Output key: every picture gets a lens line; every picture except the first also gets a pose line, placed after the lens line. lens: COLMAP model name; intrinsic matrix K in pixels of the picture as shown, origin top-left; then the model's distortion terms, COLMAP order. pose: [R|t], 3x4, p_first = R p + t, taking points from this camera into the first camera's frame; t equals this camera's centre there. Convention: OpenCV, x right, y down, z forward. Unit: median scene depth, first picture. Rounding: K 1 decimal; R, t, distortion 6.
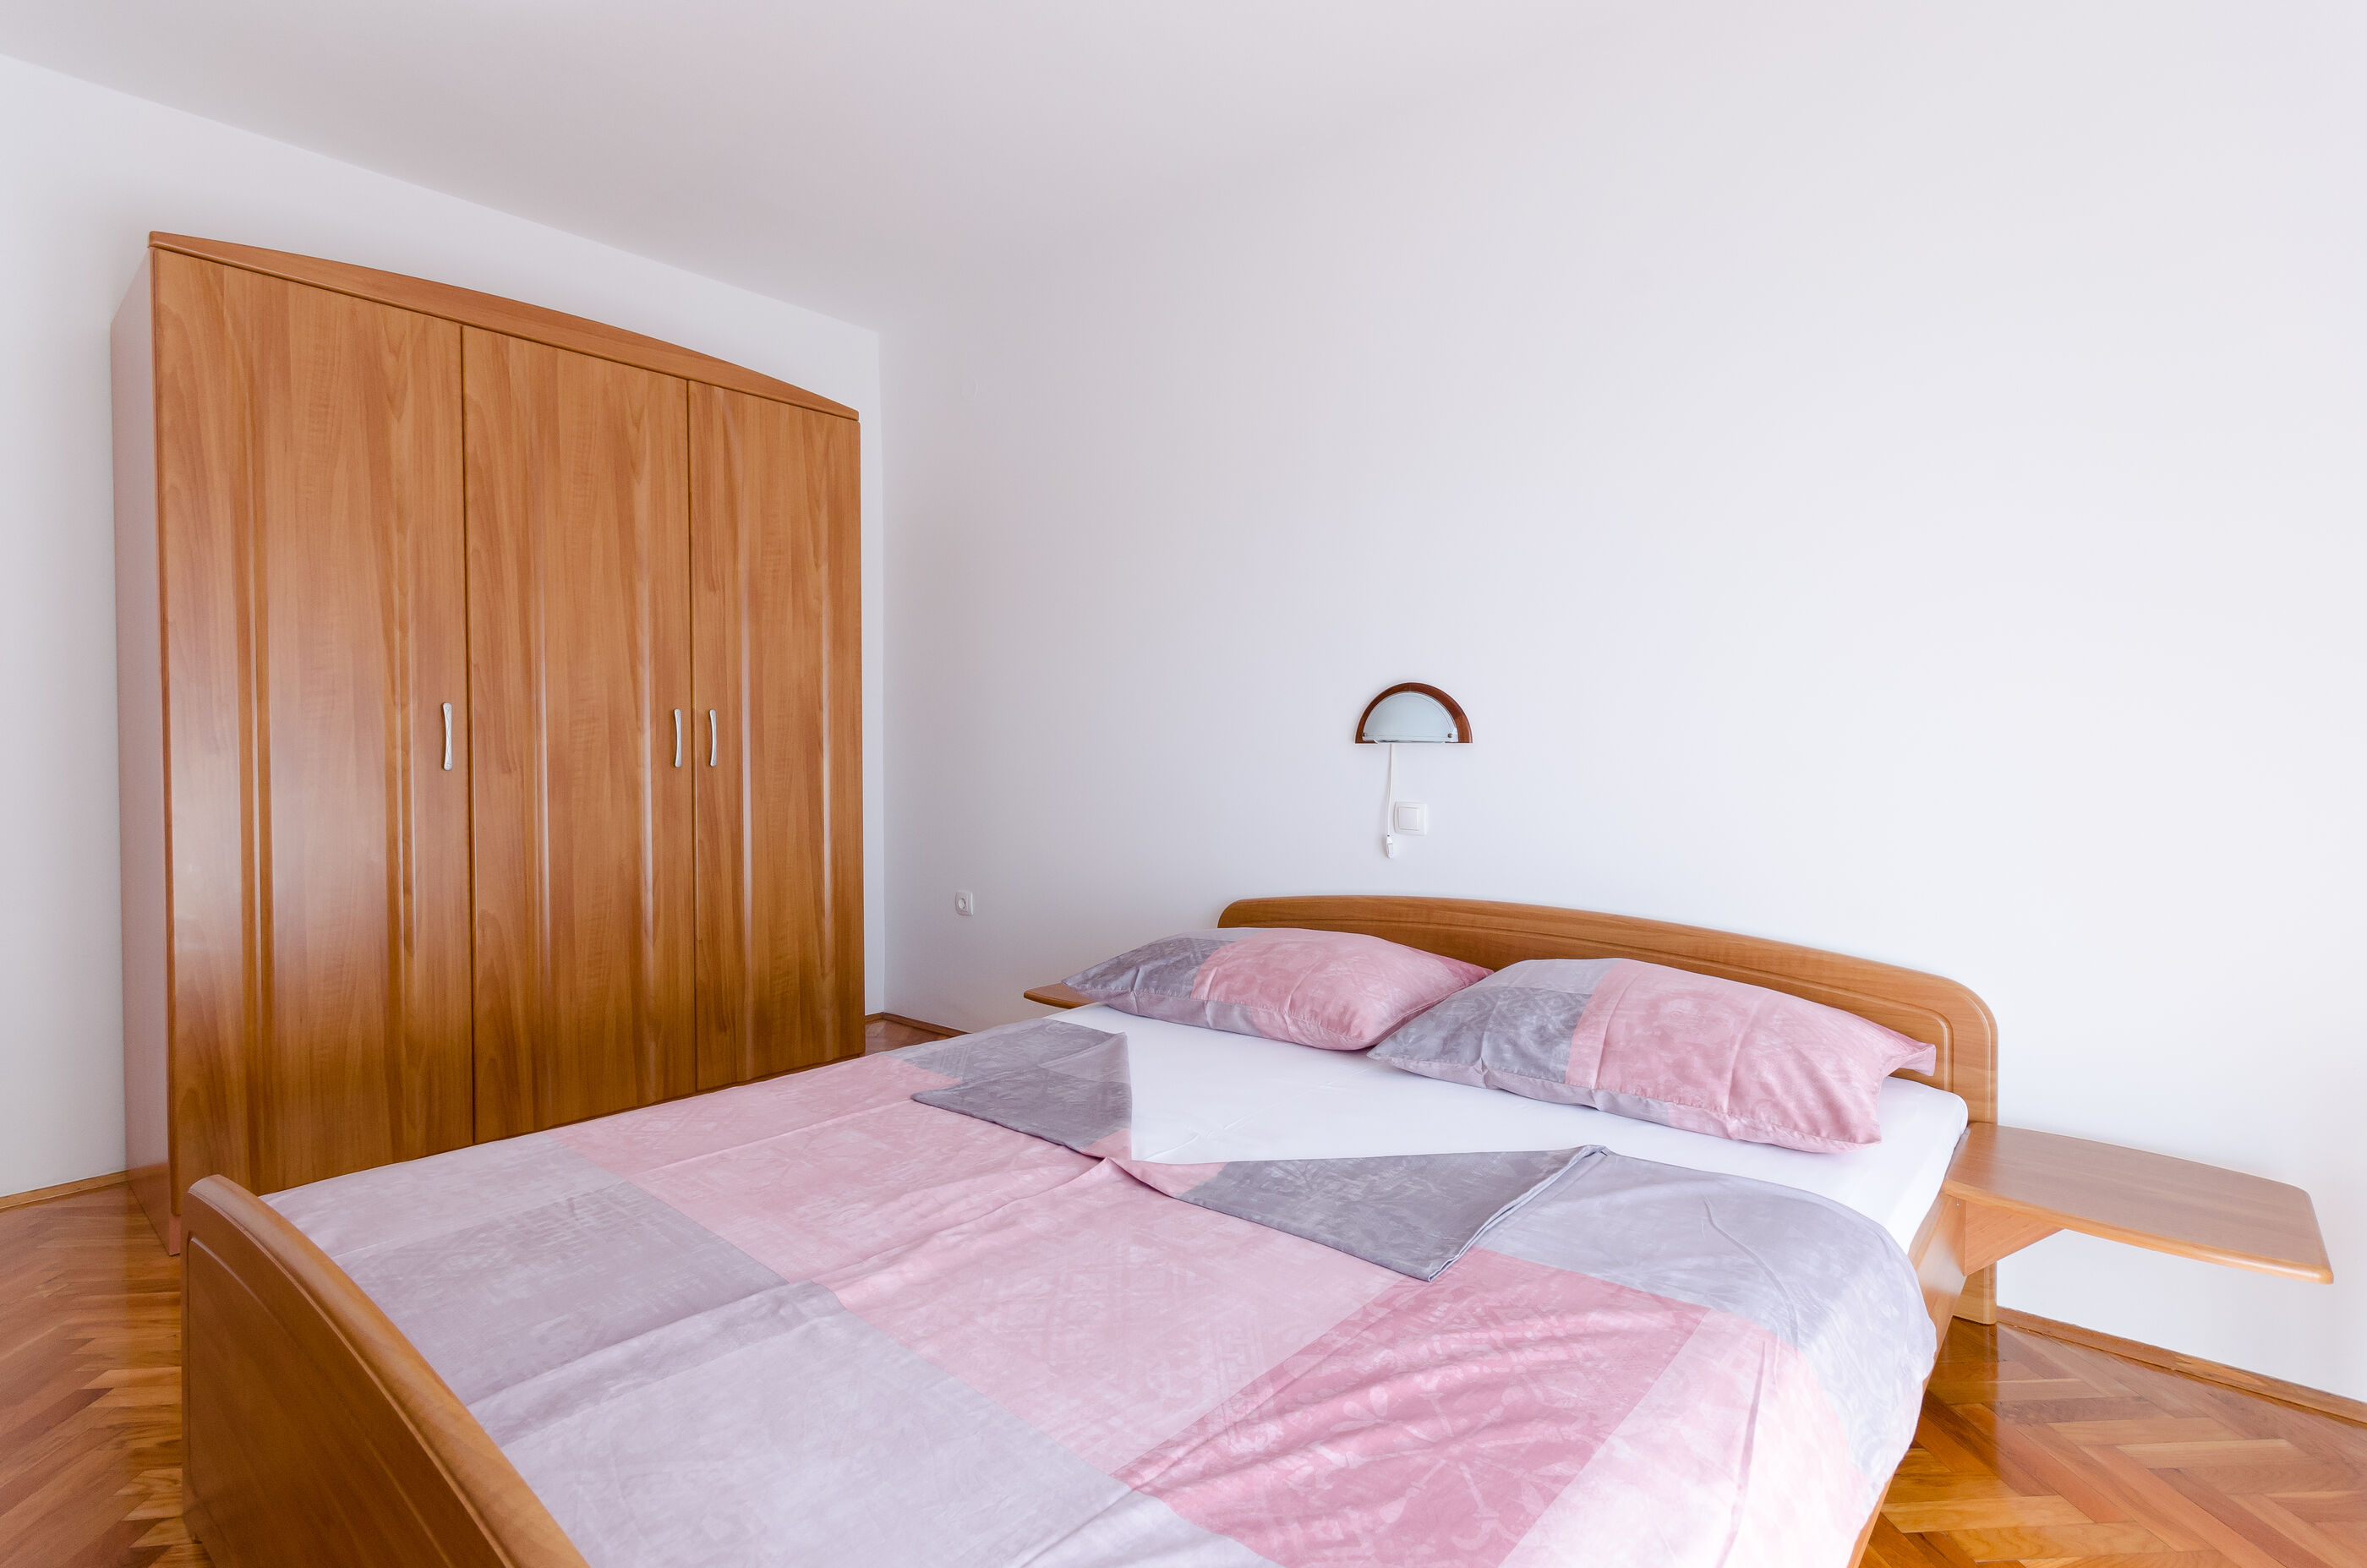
lens RADIAL K [[1072.9, 0, 1263.1], [0, 1072.9, 760.7], [0, 0, 1]] dist [0.006355, -0.000904]
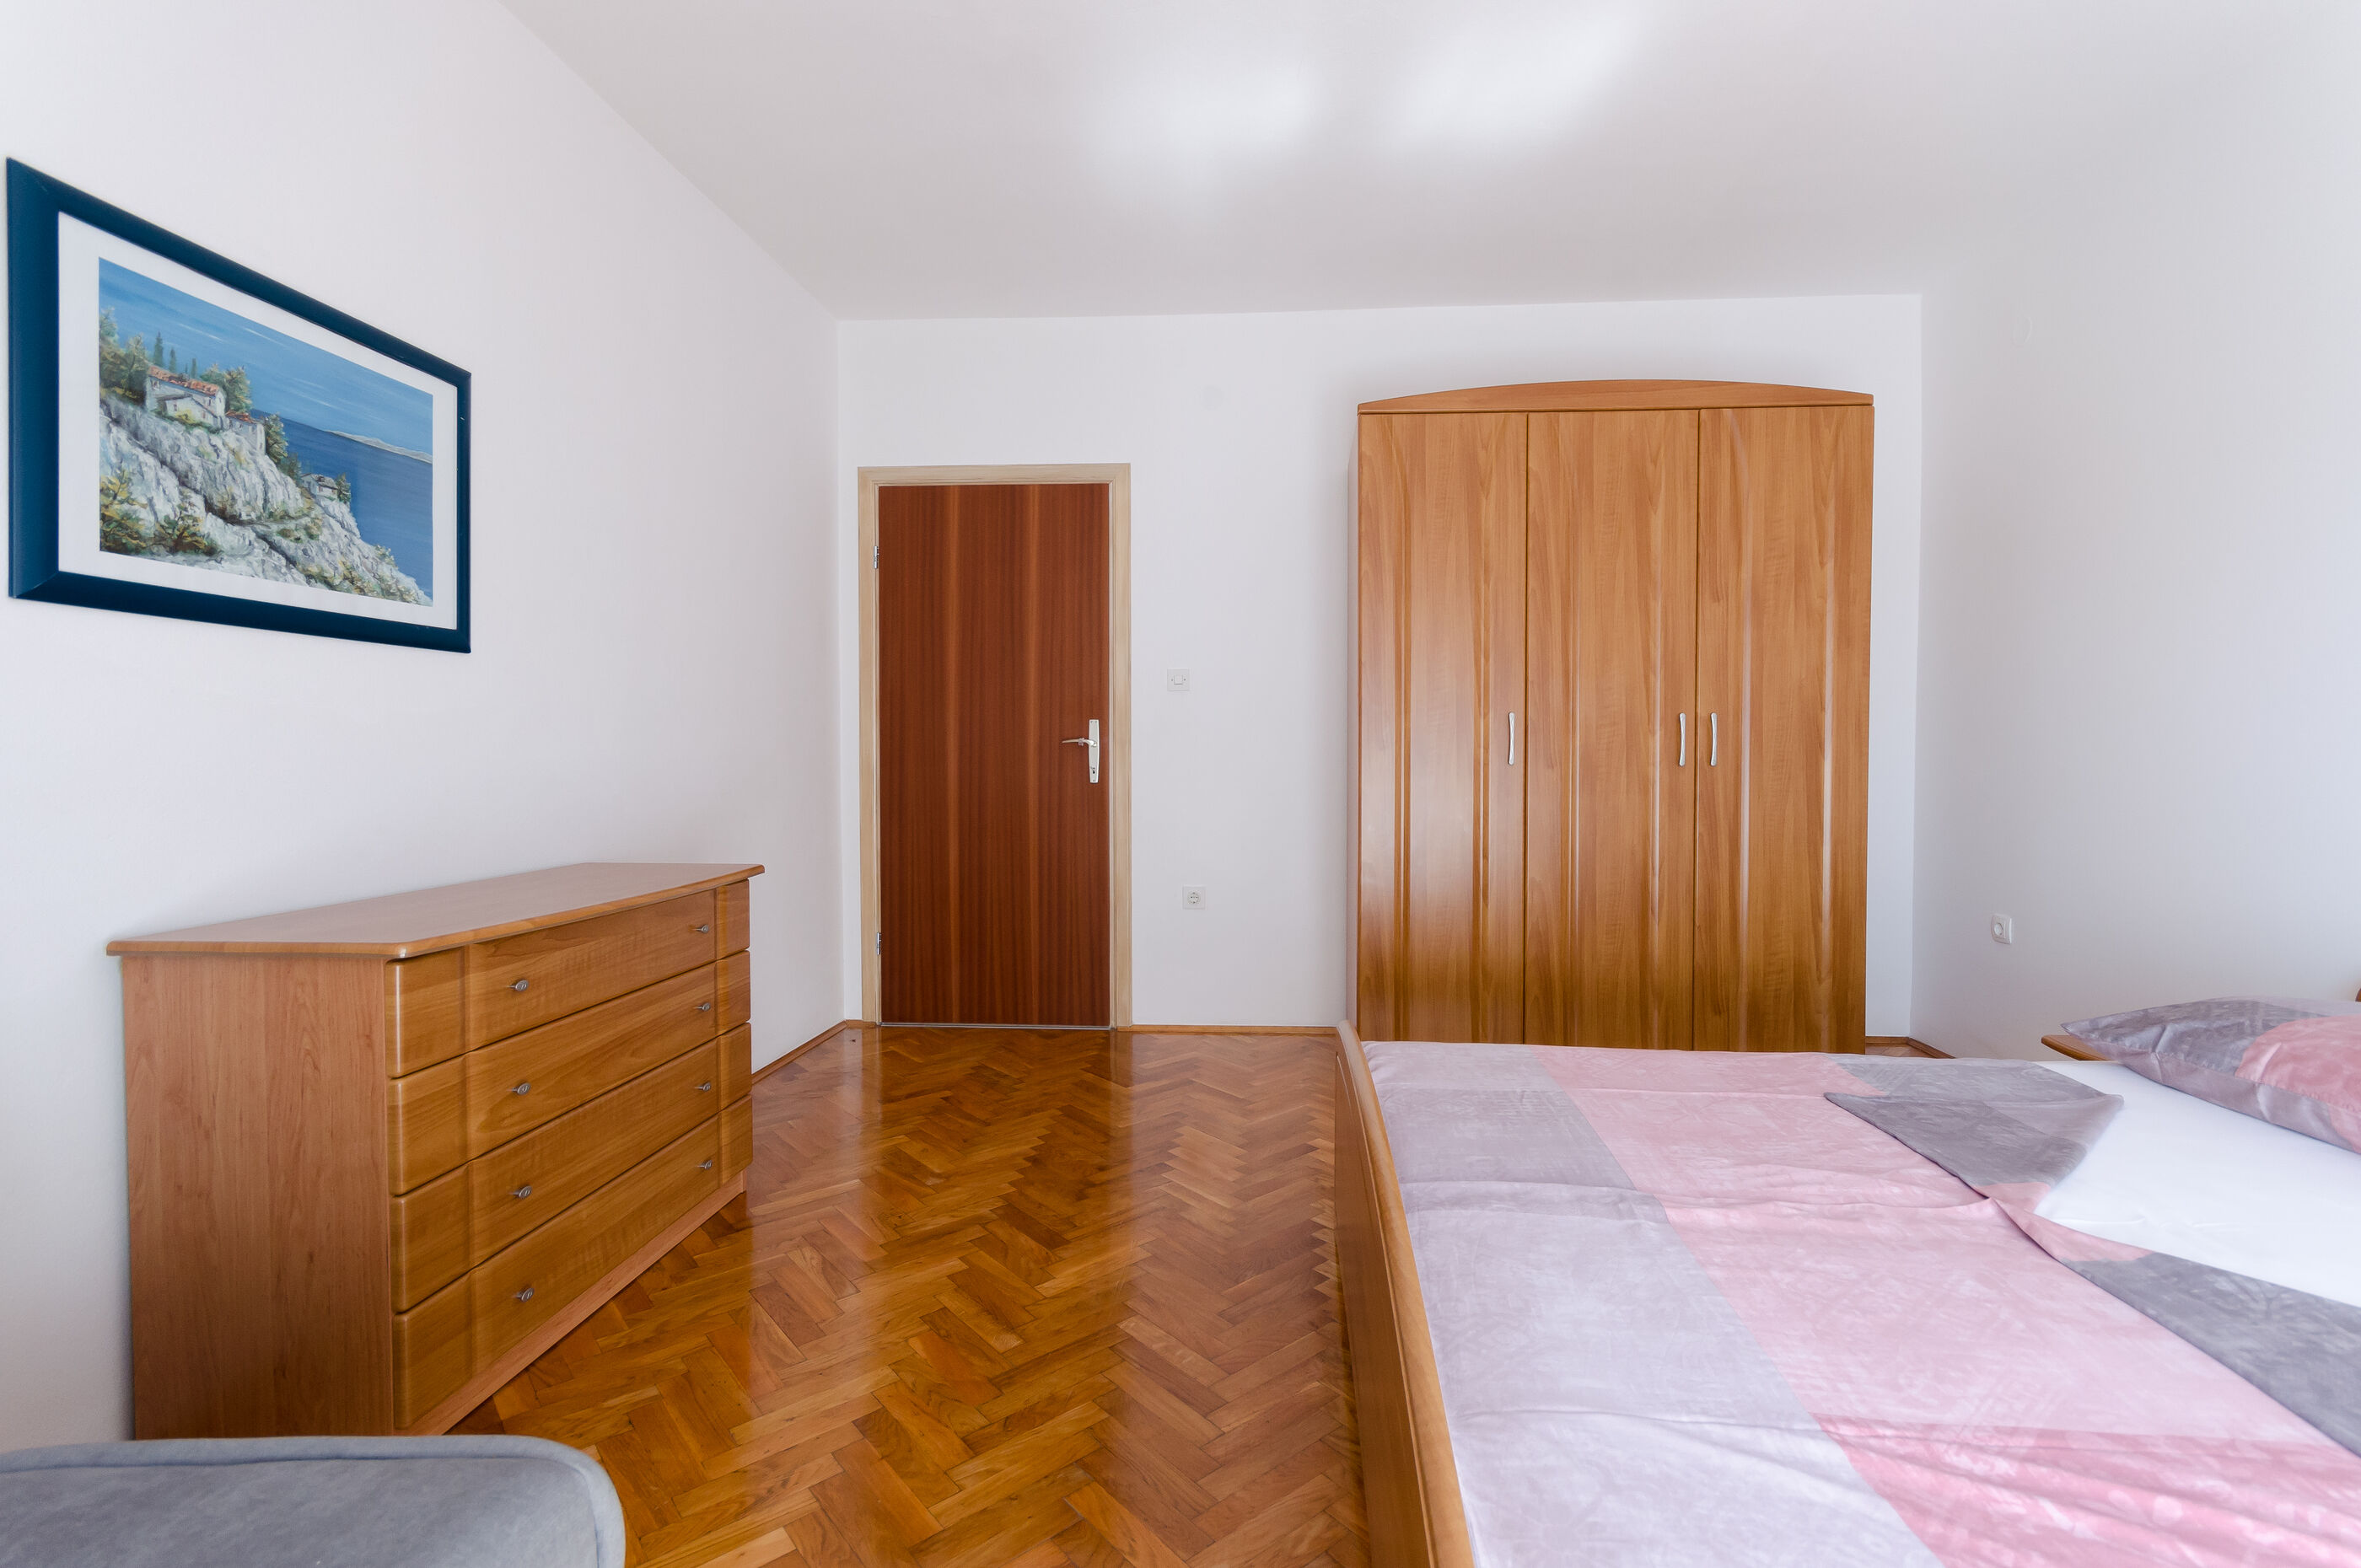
lens RADIAL K [[1070.1, 0, 1206.4], [0, 1070.1, 765.3], [0, 0, 1]] dist [0.006355, -0.000904]
pose [[0.572367, 0.016985, -0.819822, 0.125373], [-0.013629, 0.999844, 0.011199, -0.000168], [0.819885, 0.004764, 0.572509, -0.043207]]
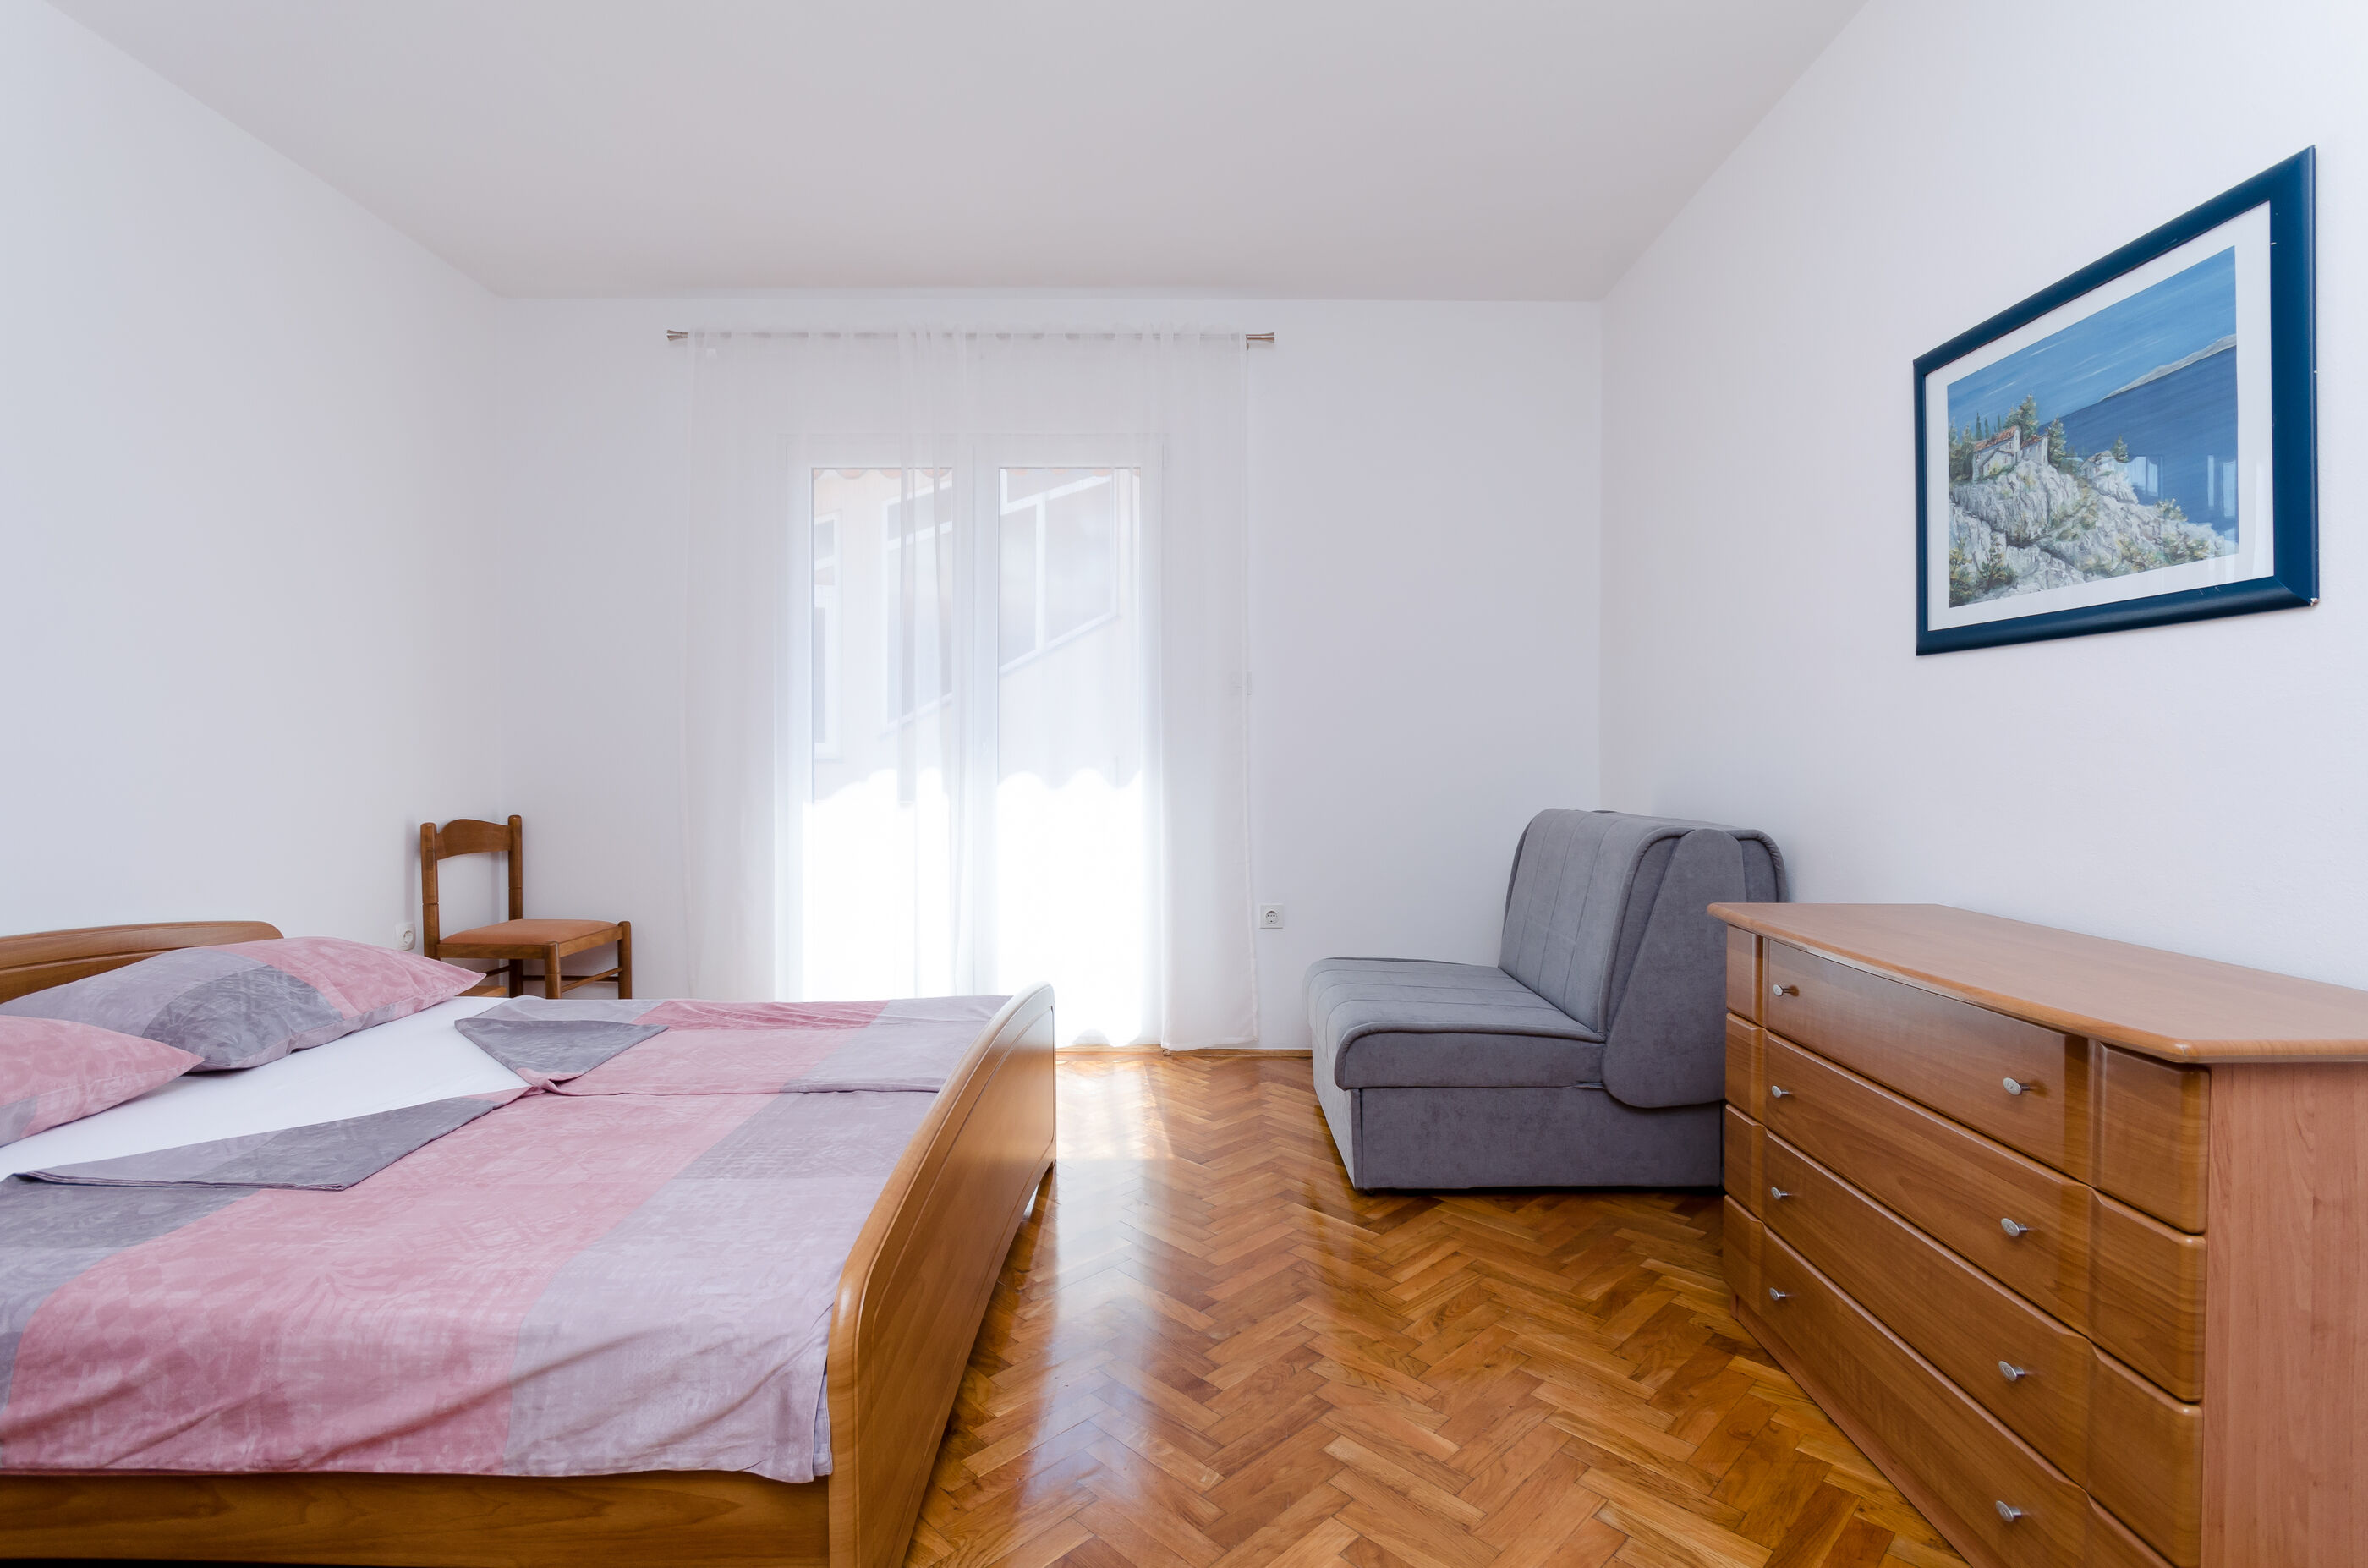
lens RADIAL K [[1073.4, 0, 1188.5], [0, 1073.4, 791.8], [0, 0, 1]] dist [0.006355, -0.000904]
pose [[-0.628203, -0.024143, 0.777674, -1.026728], [0.014090, 0.999002, 0.042396, -0.011166], [-0.777922, 0.037591, -0.627236, 0.757143]]
